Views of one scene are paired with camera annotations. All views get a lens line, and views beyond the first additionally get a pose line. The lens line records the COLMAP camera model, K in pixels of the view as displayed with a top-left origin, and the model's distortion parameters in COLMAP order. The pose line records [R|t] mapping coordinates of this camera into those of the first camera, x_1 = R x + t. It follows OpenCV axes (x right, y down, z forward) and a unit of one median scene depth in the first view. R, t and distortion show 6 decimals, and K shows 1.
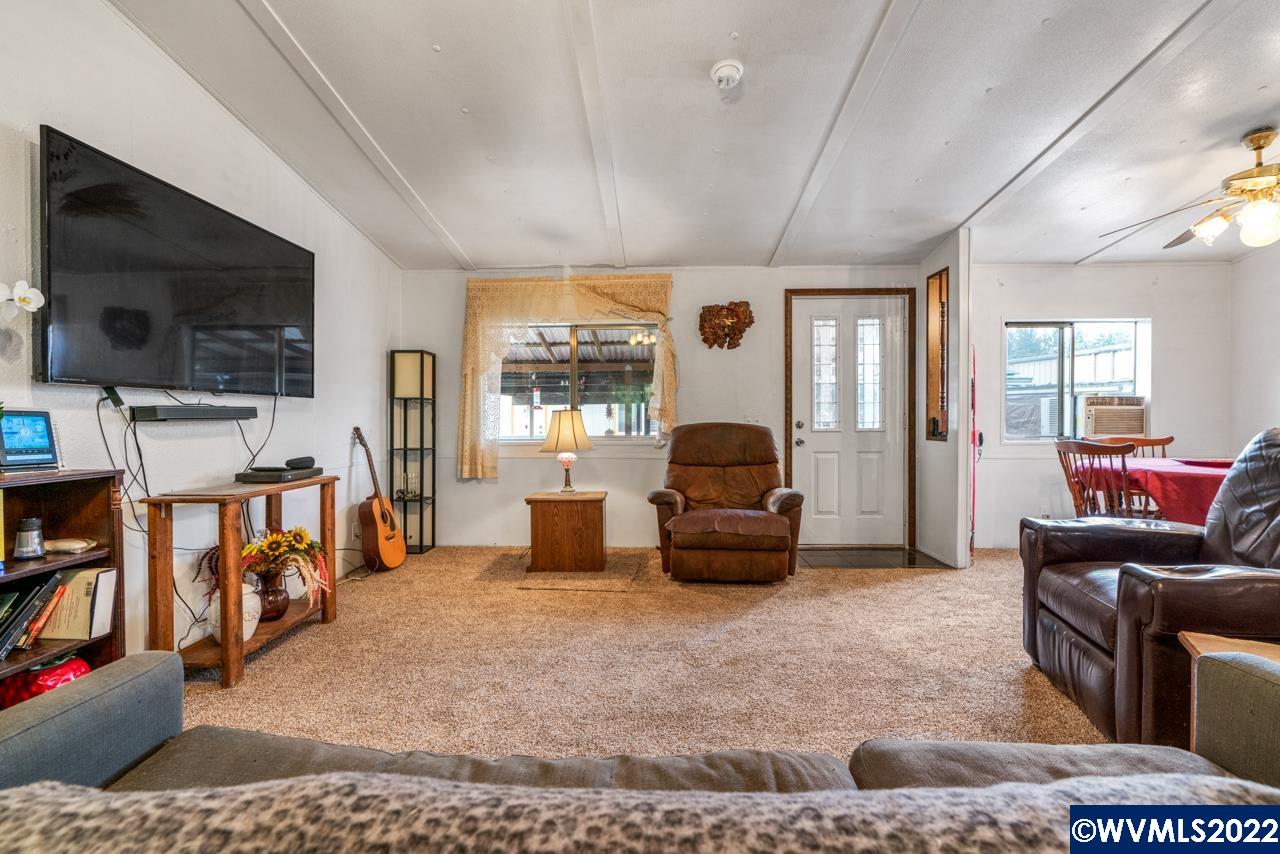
lens RADIAL K [[569.6, 0, 640.0], [0, 569.6, 427.0], [0, 0, 1]] dist [-0.001992, 0.000643]
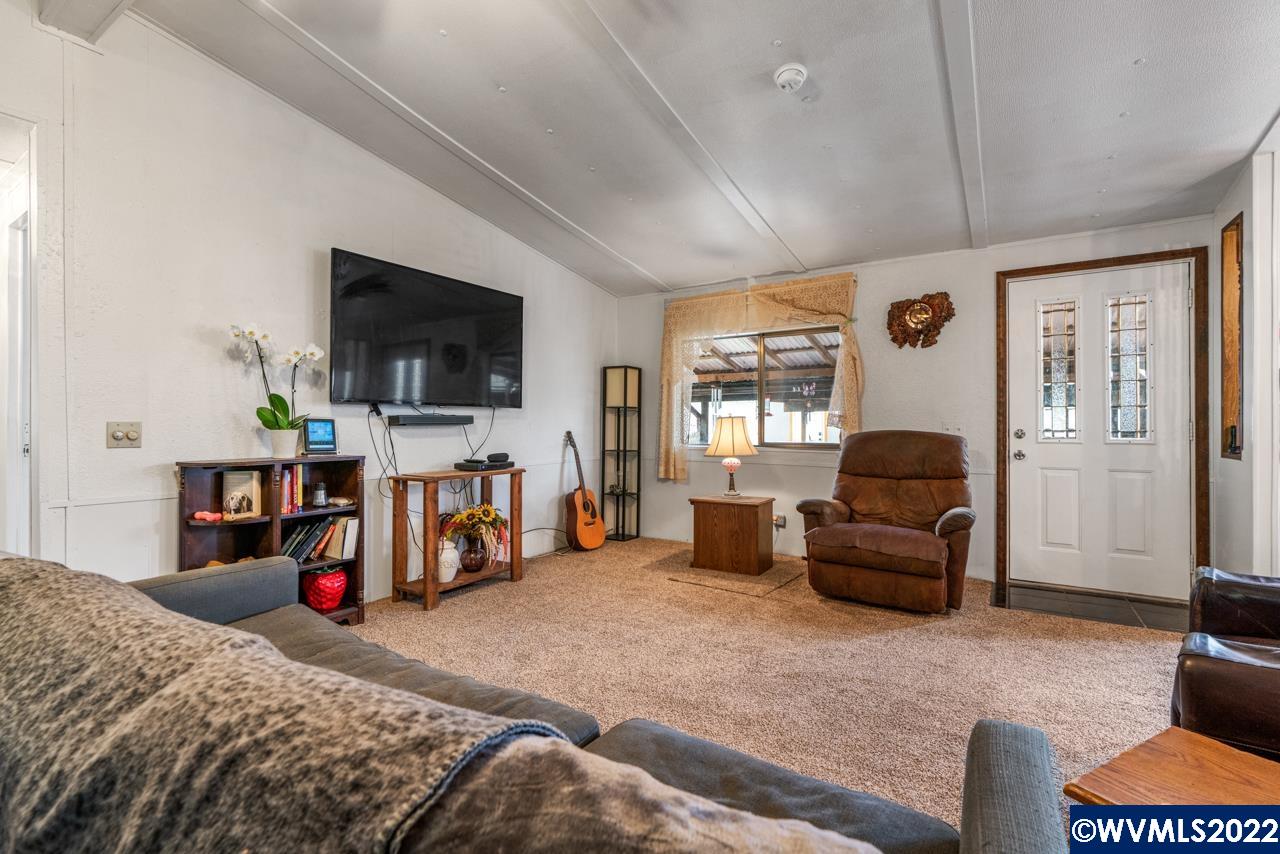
lens RADIAL K [[573.4, 0, 640.7], [0, 573.4, 424.5], [0, 0, 1]] dist [-0.000329, 0.000442]
pose [[0.859599, 0.003612, -0.510957, 0.272138], [-0.011762, 0.999850, -0.012720, -0.000632], [0.510834, 0.016944, 0.859512, 0.012039]]
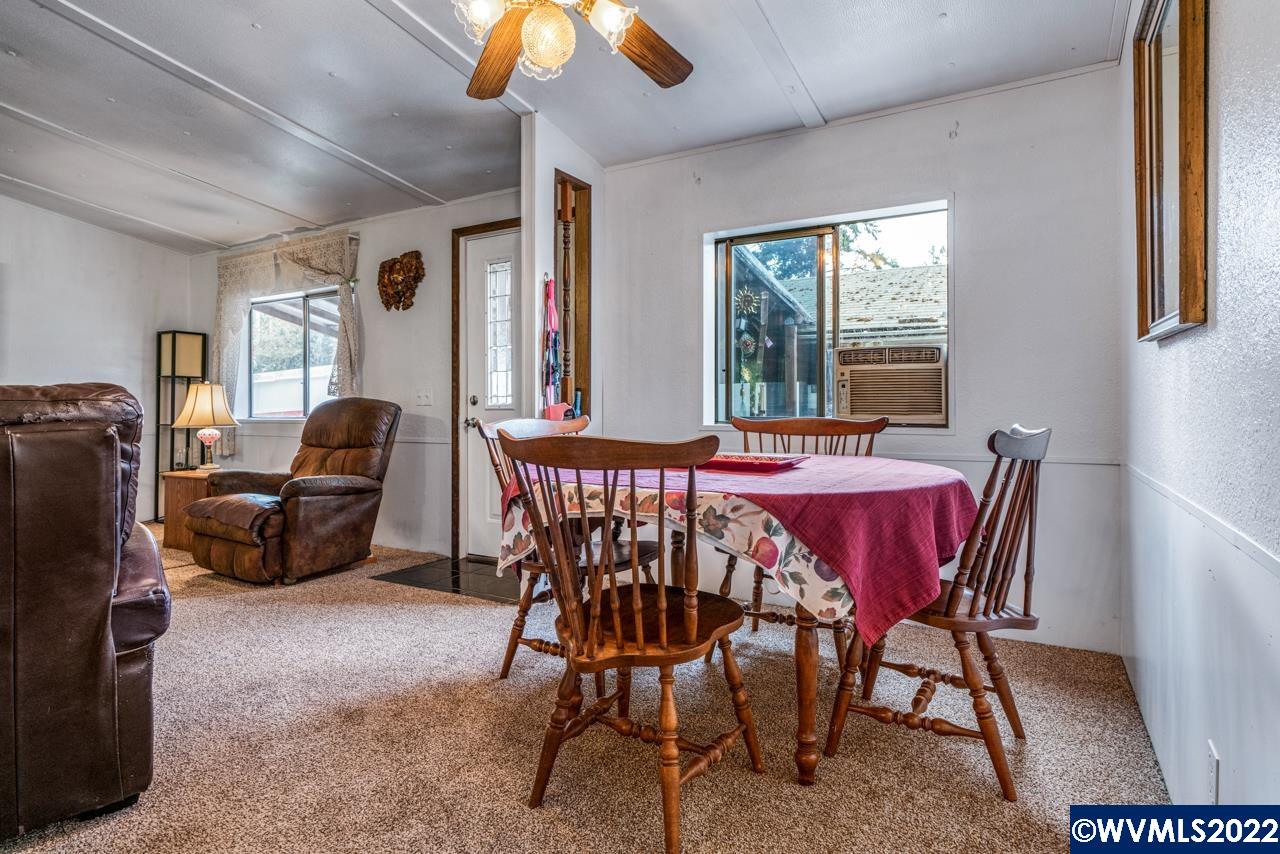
lens RADIAL K [[687.7, 0, 638.0], [0, 687.7, 406.5], [0, 0, 1]] dist [0.001611, 0.000322]
pose [[0.878685, -0.000687, -0.477402, 1.090669], [-0.005172, 0.999927, -0.010958, 0.015742], [0.477375, 0.012097, 0.878616, 0.328101]]
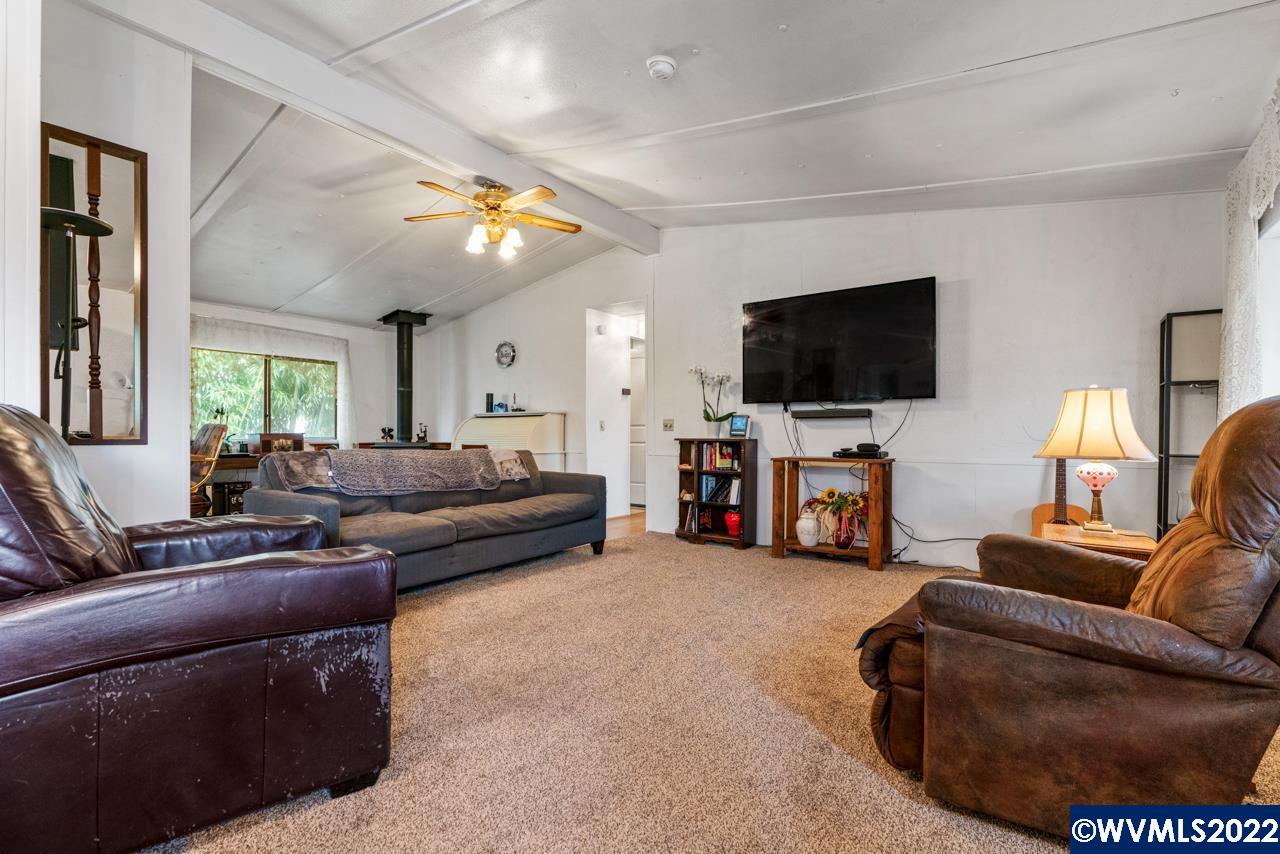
lens RADIAL K [[575.8, 0, 637.5], [0, 575.8, 435.4], [0, 0, 1]] dist [0.000880, 0.000210]
pose [[-0.564550, 0.002547, -0.825395, 0.635606], [-0.015206, 0.999793, 0.013486, 0.016955], [0.825259, 0.020164, -0.564395, 0.964029]]
